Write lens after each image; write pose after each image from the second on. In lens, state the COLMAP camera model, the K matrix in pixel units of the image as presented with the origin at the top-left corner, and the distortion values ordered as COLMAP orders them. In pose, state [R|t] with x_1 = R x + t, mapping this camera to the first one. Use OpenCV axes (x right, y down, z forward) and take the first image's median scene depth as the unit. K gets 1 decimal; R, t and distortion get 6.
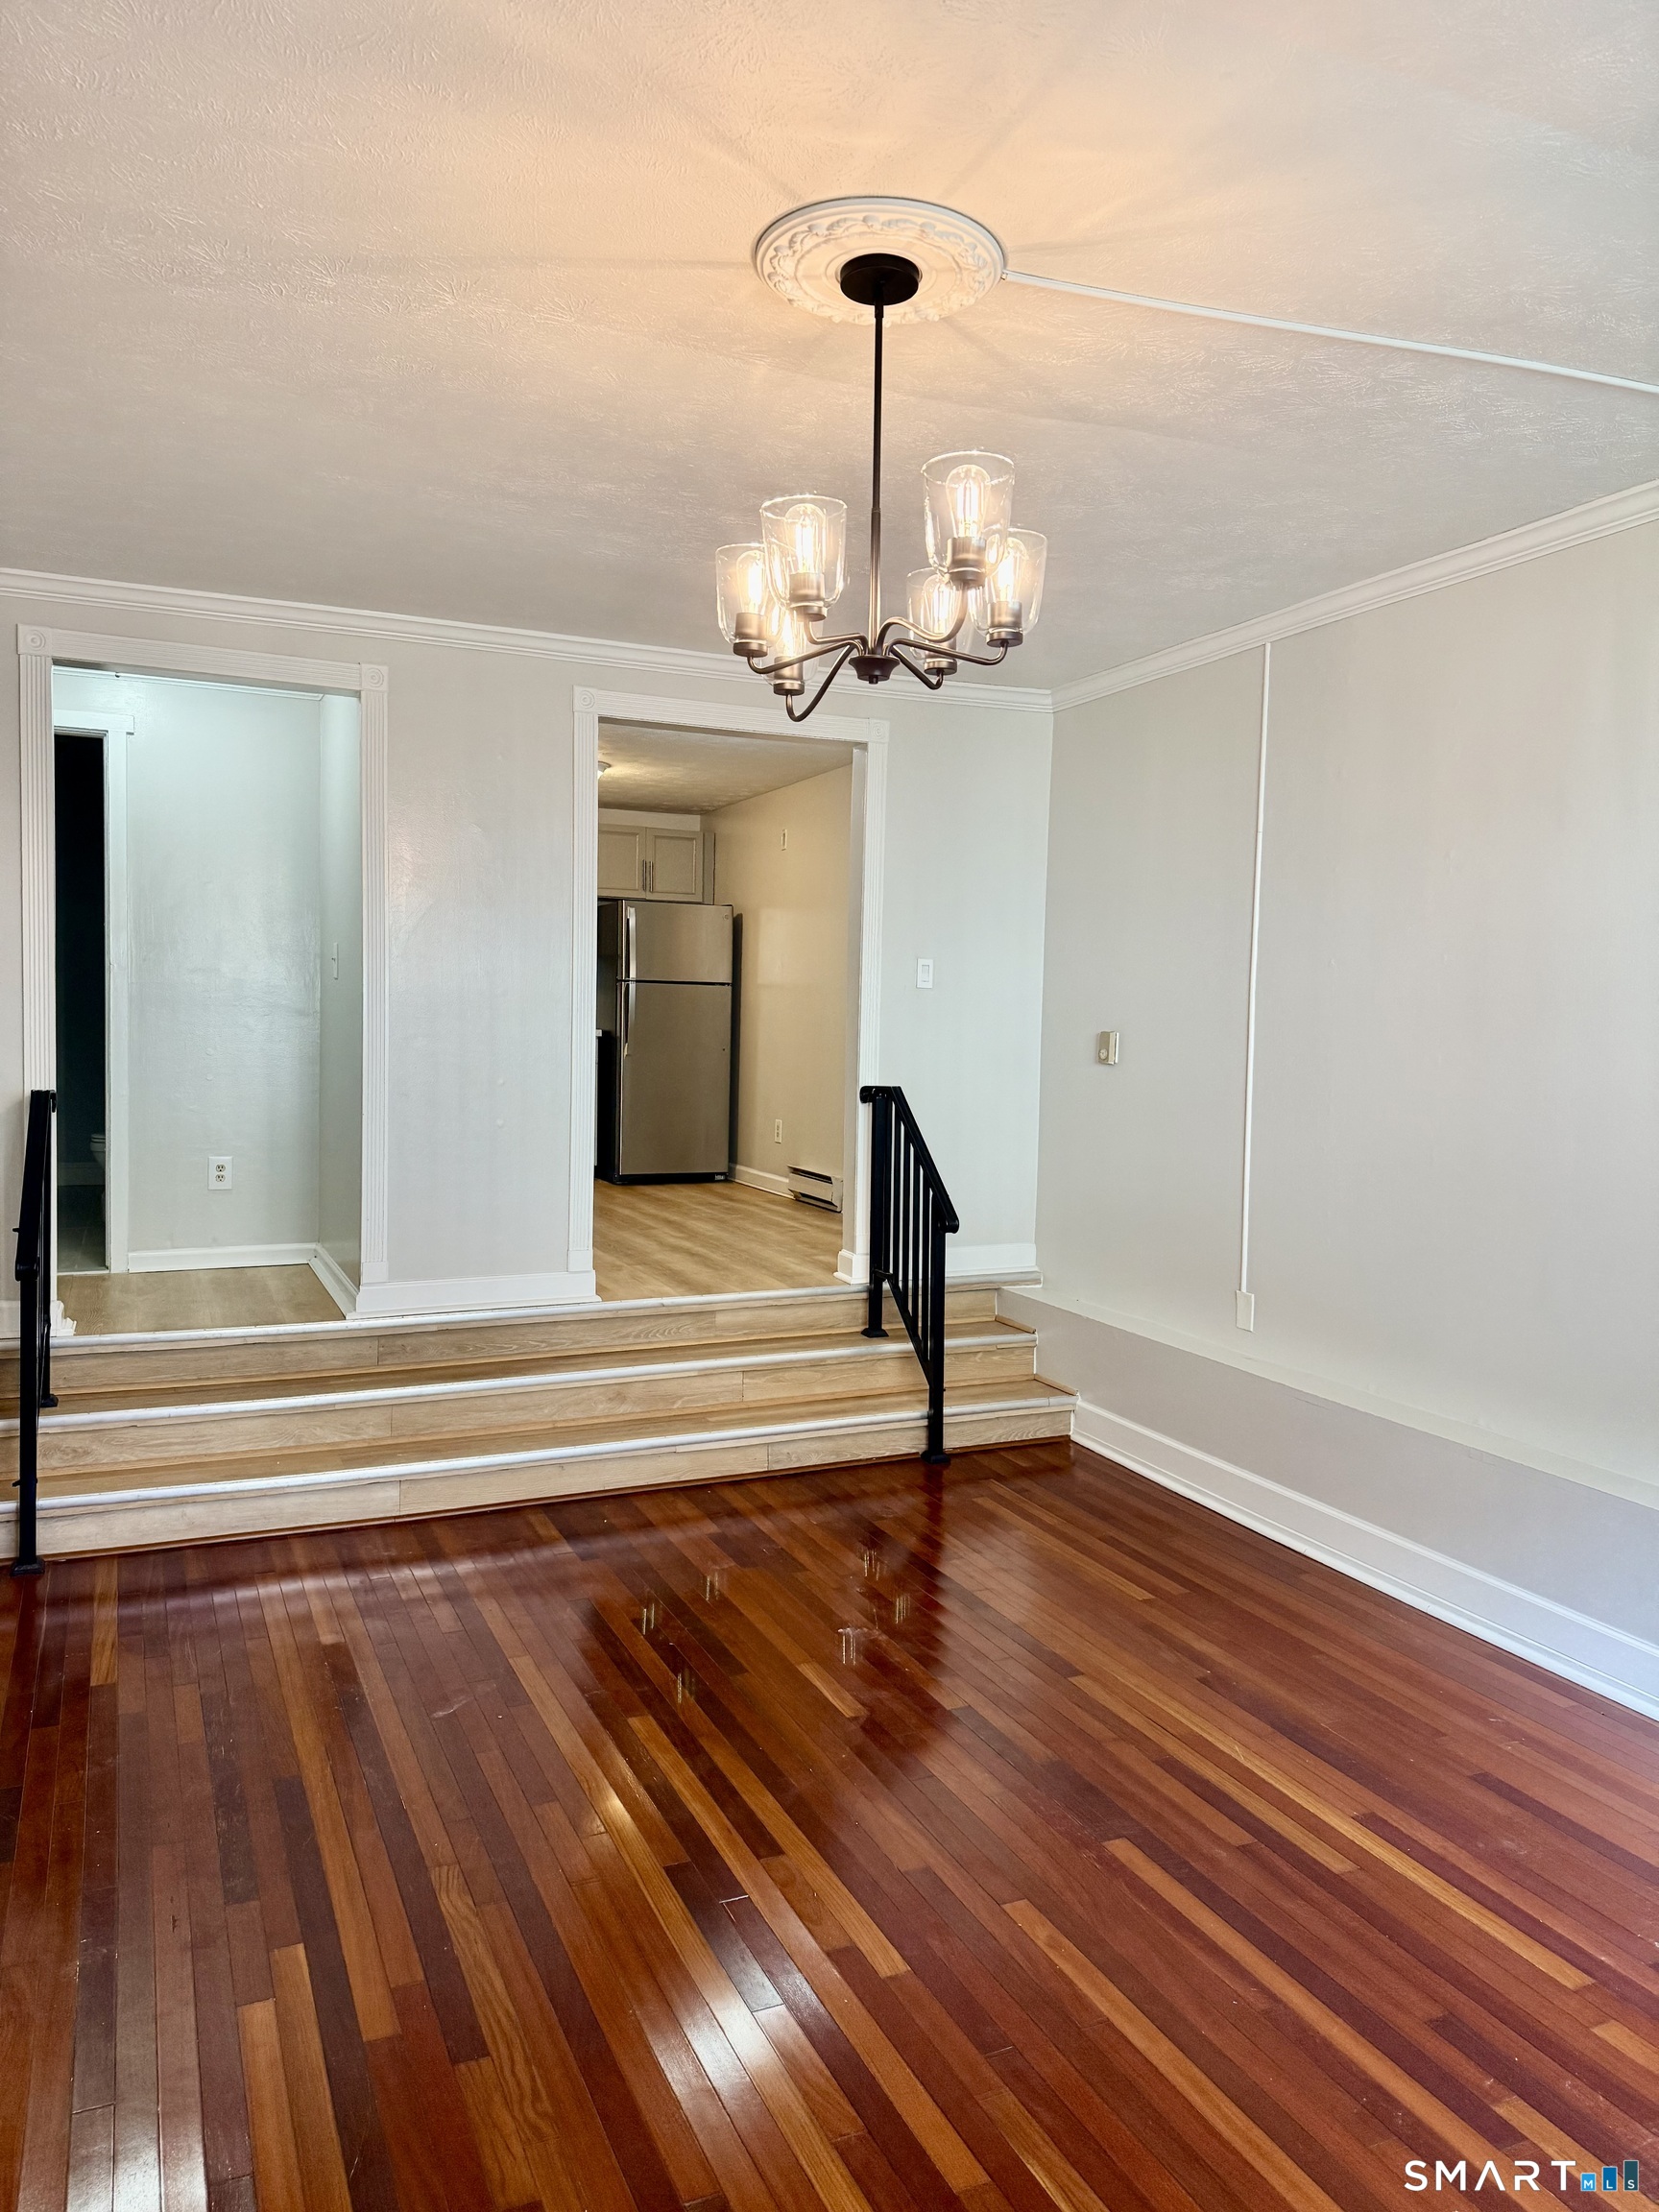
lens RADIAL K [[1585.1, 0, 796.2], [0, 1585.1, 1109.0], [0, 0, 1]] dist [0.041911, -0.040613]
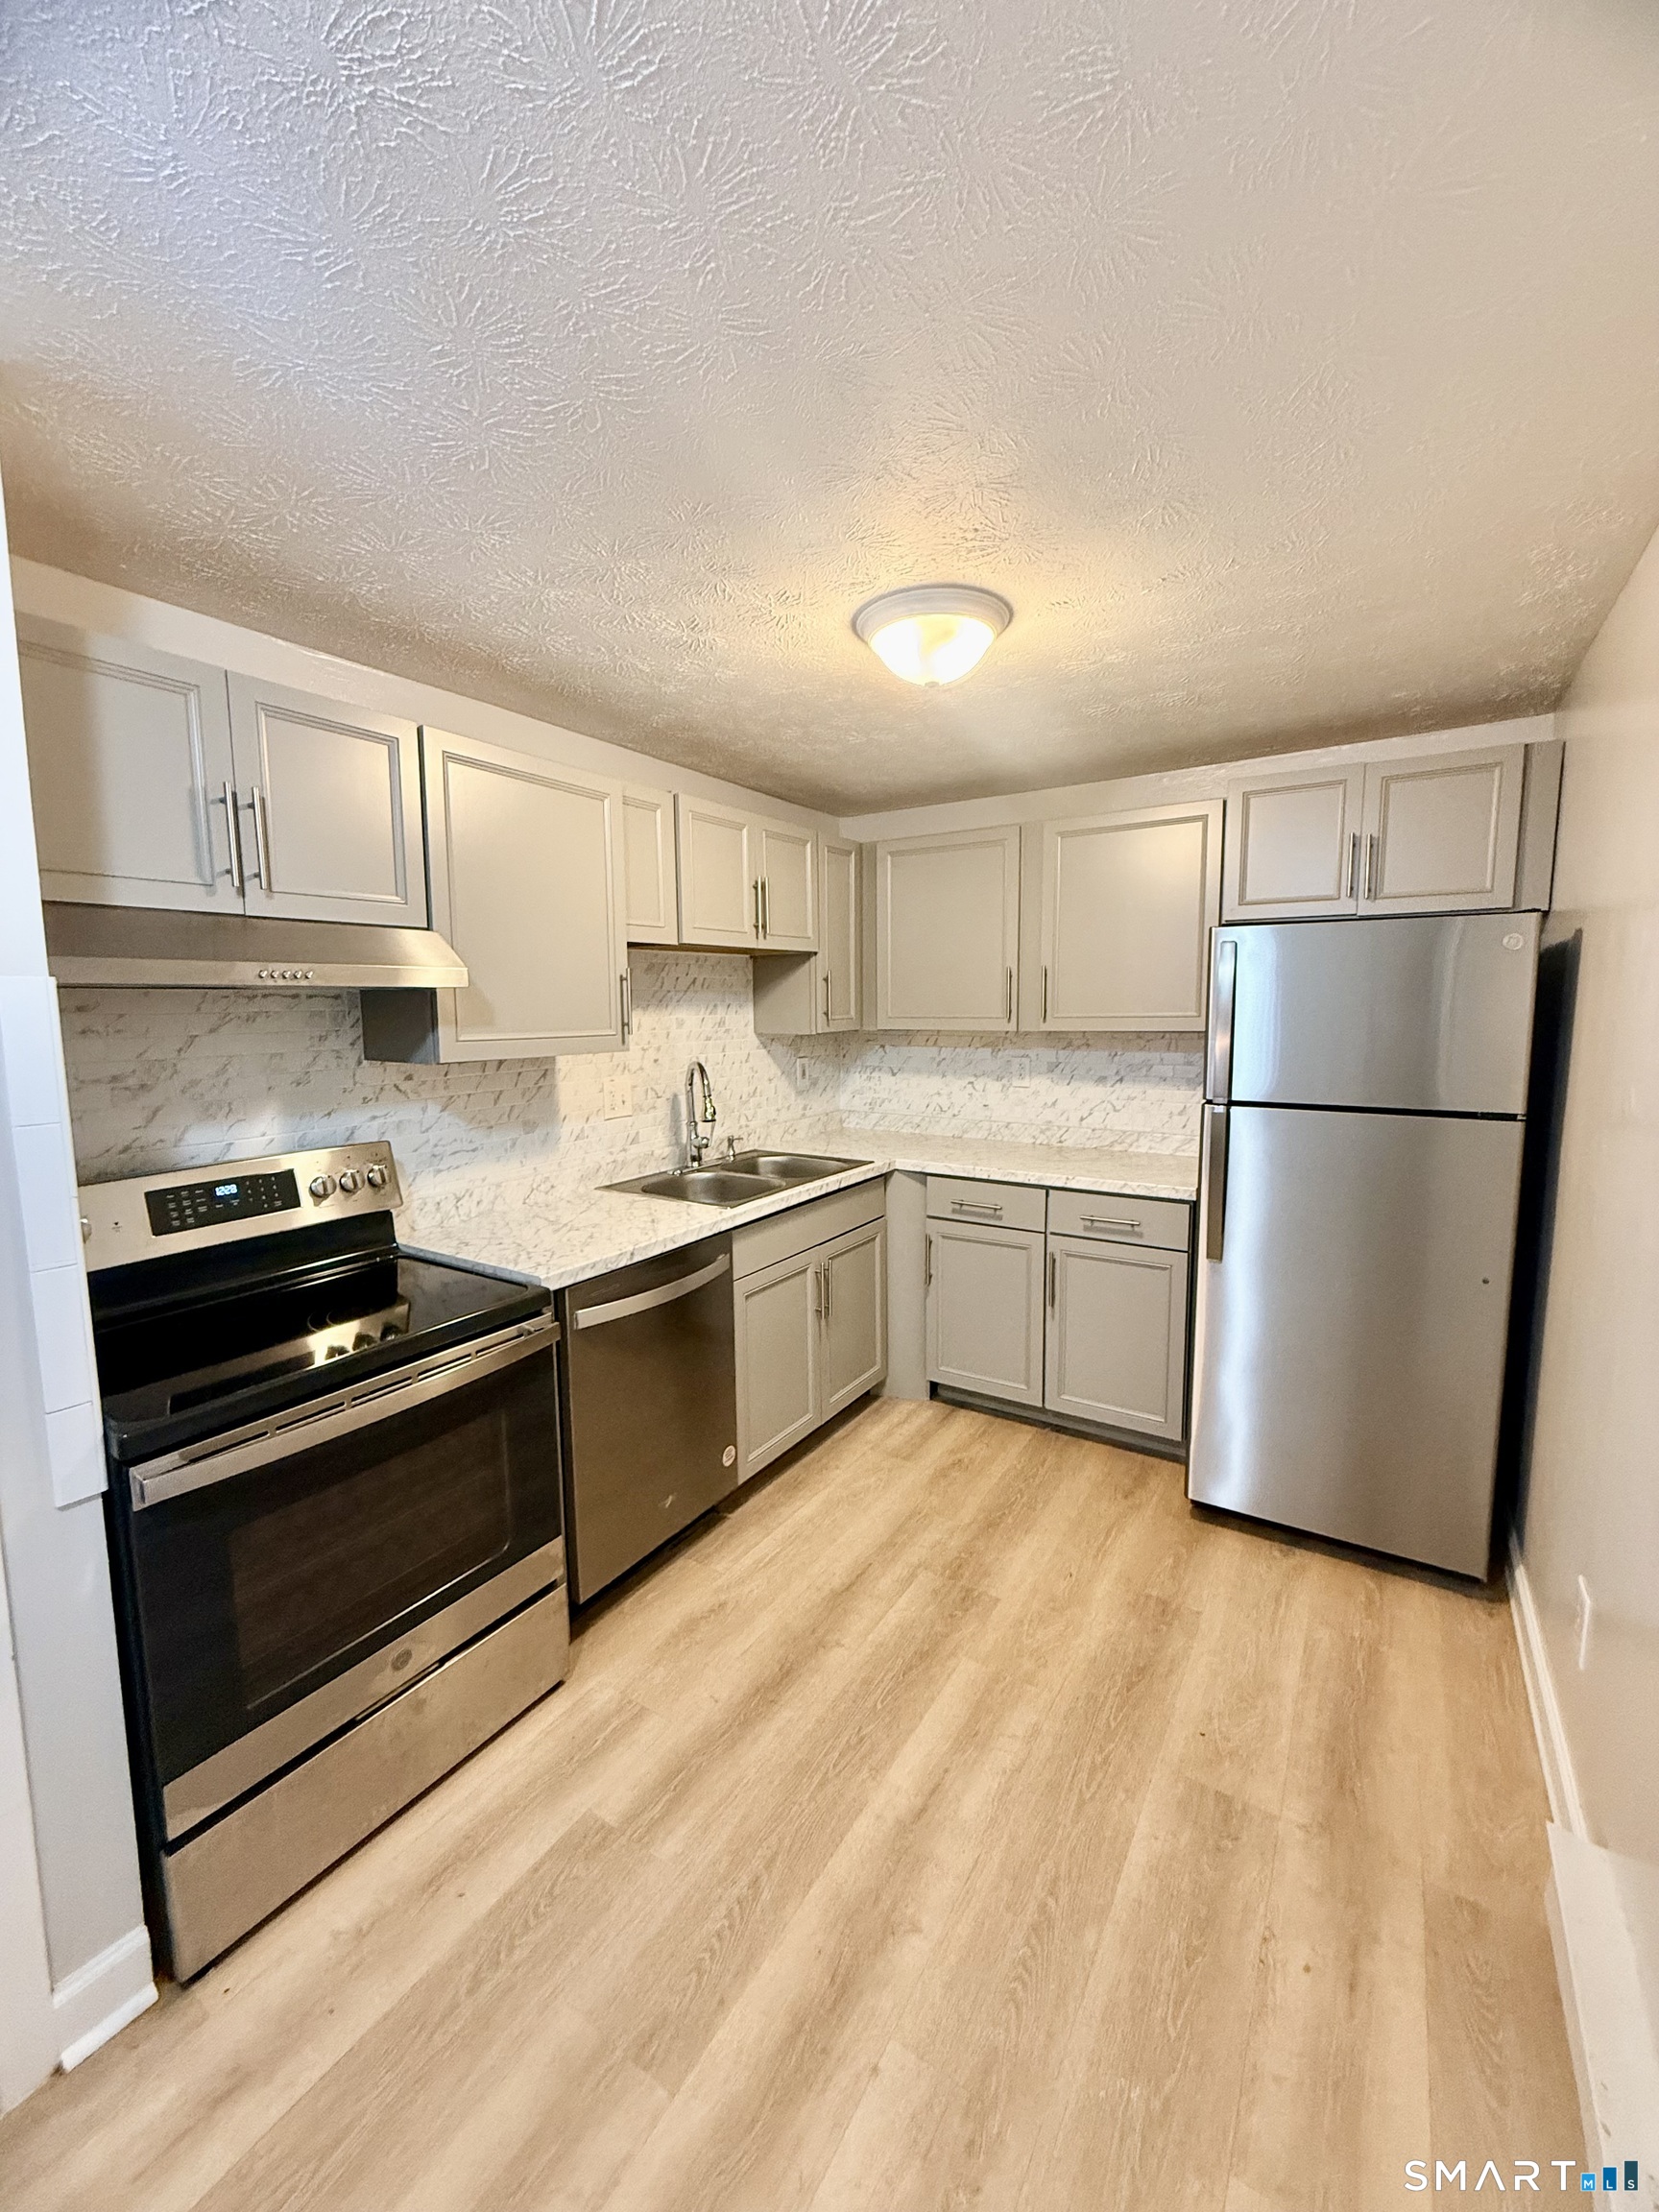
lens RADIAL K [[869.8, 0, 826.6], [0, 869.8, 1094.9], [0, 0, 1]] dist [-0.003085, 0.000020]
pose [[0.566062, 0.067334, -0.821608, 0.034899], [-0.033837, 0.997716, 0.058454, -0.087875], [0.823668, -0.005287, 0.567047, 0.718208]]
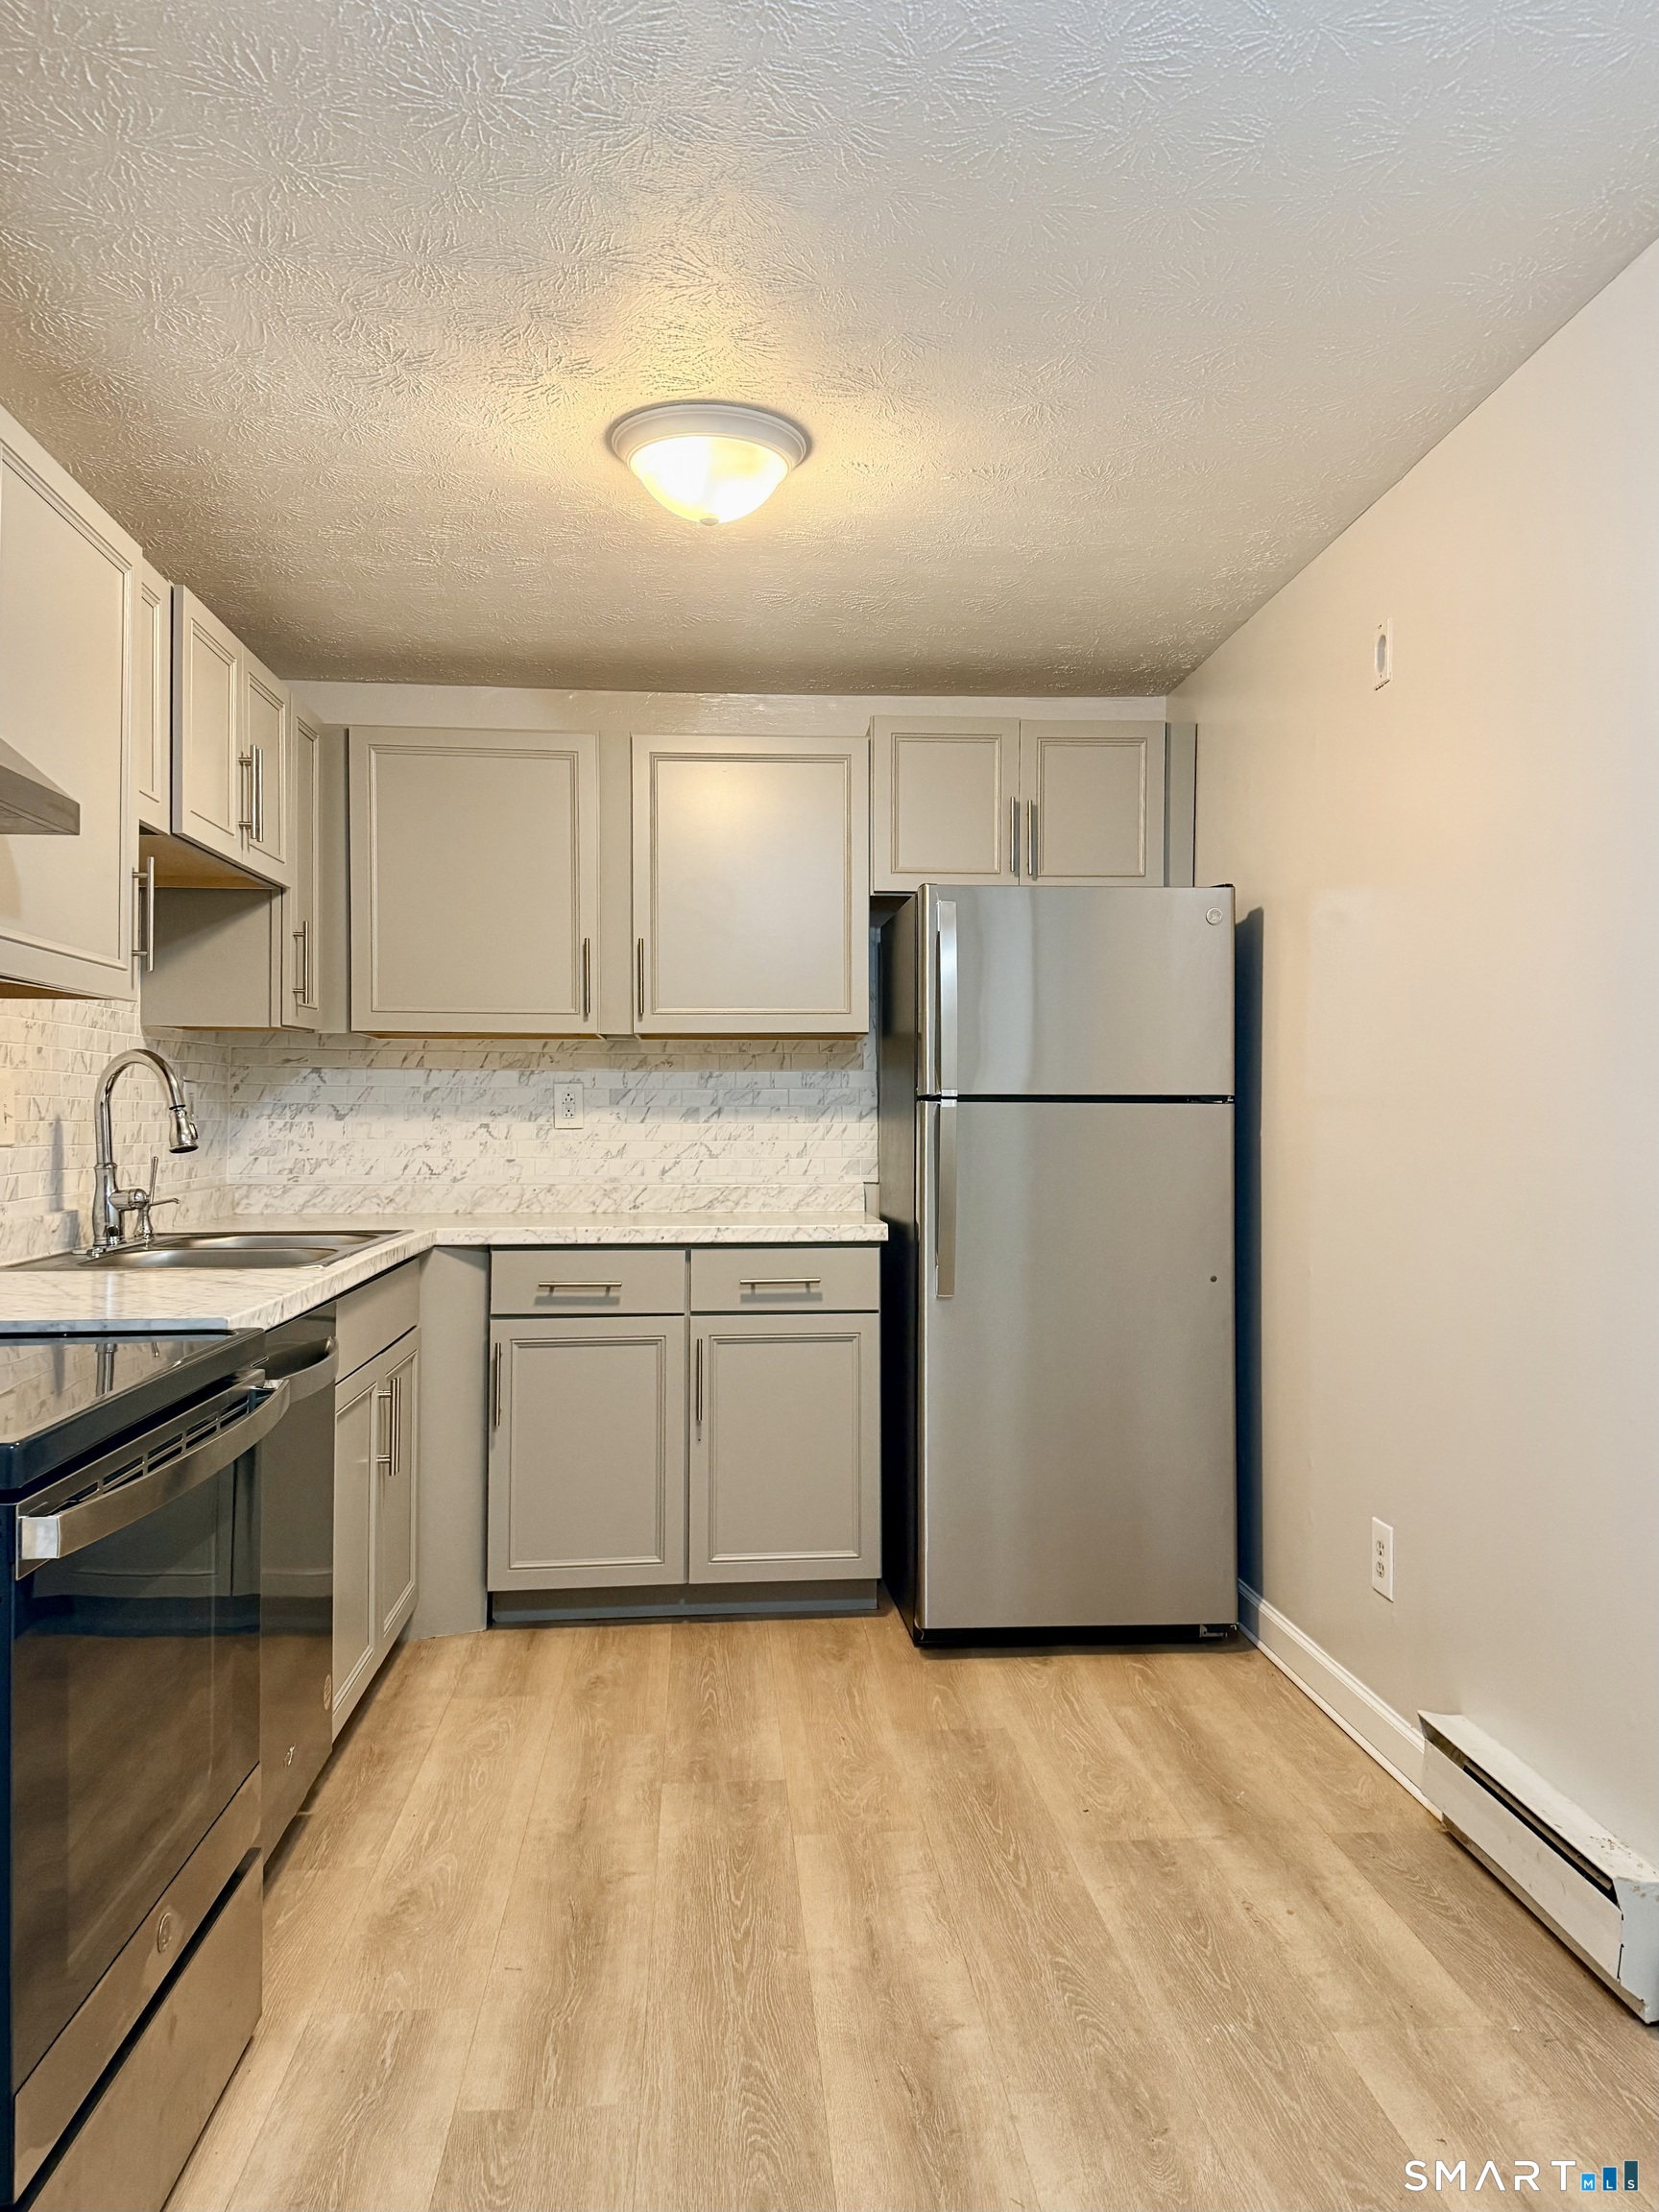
lens RADIAL K [[1640.0, 0, 826.5], [0, 1640.0, 1091.0], [0, 0, 1]] dist [0.122595, -0.185232]
pose [[0.948095, -0.018968, -0.317420, -0.008433], [-0.006784, 0.996786, -0.079828, -0.047933], [0.317914, 0.077838, 0.944919, 0.590366]]
